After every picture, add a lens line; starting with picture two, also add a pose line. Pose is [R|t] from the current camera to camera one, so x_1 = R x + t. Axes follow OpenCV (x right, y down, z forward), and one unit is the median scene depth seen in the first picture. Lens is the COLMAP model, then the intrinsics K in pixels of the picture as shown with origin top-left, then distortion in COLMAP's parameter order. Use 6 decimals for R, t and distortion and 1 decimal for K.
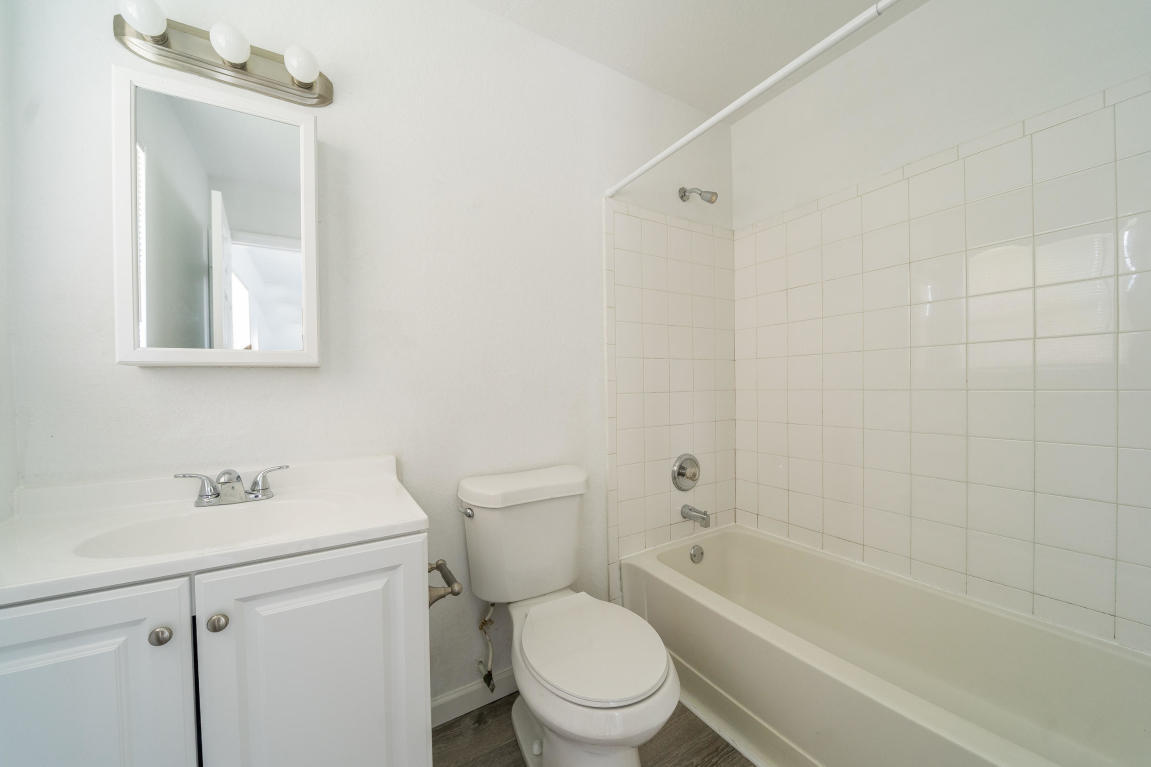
lens RADIAL K [[409.7, 0, 568.2], [0, 409.7, 391.7], [0, 0, 1]] dist [-0.008649, -0.001364]
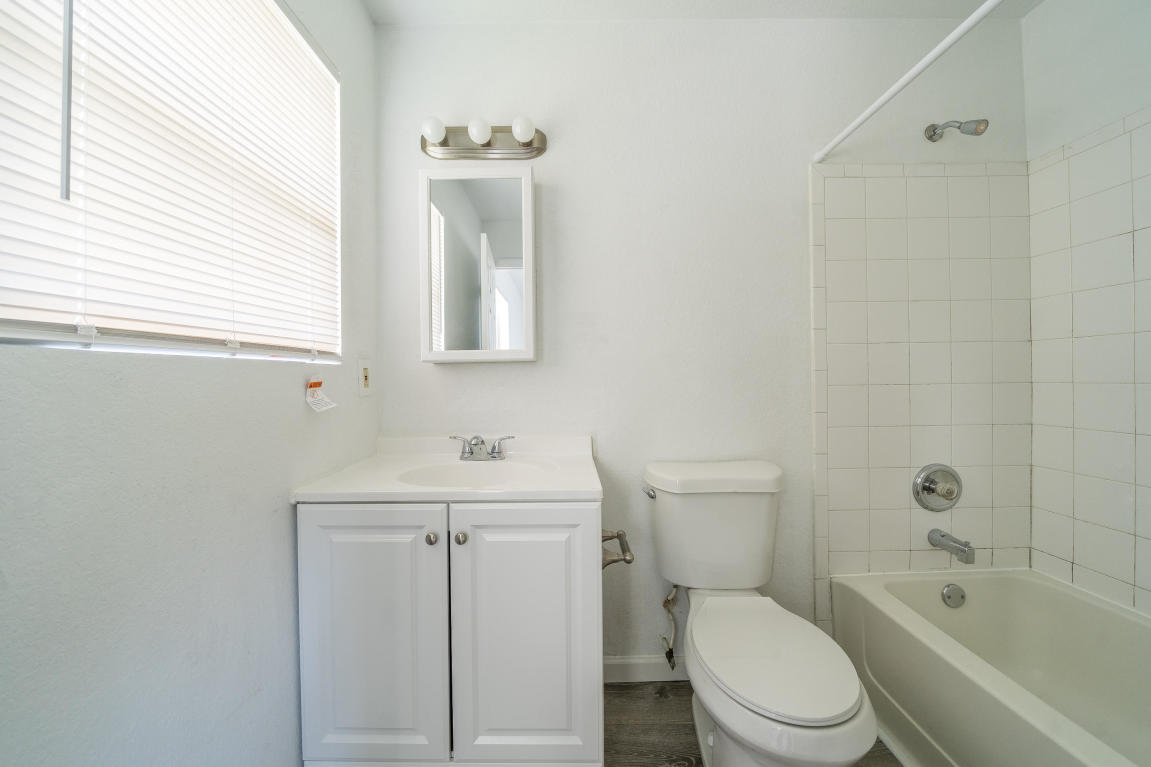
lens RADIAL K [[409.7, 0, 573.2], [0, 409.7, 380.2], [0, 0, 1]] dist [-0.008649, -0.001364]
pose [[0.856408, 0.006425, -0.516260, 0.124983], [-0.008570, 0.999962, -0.001771, -0.000007], [0.516229, 0.005941, 0.856430, -0.028452]]
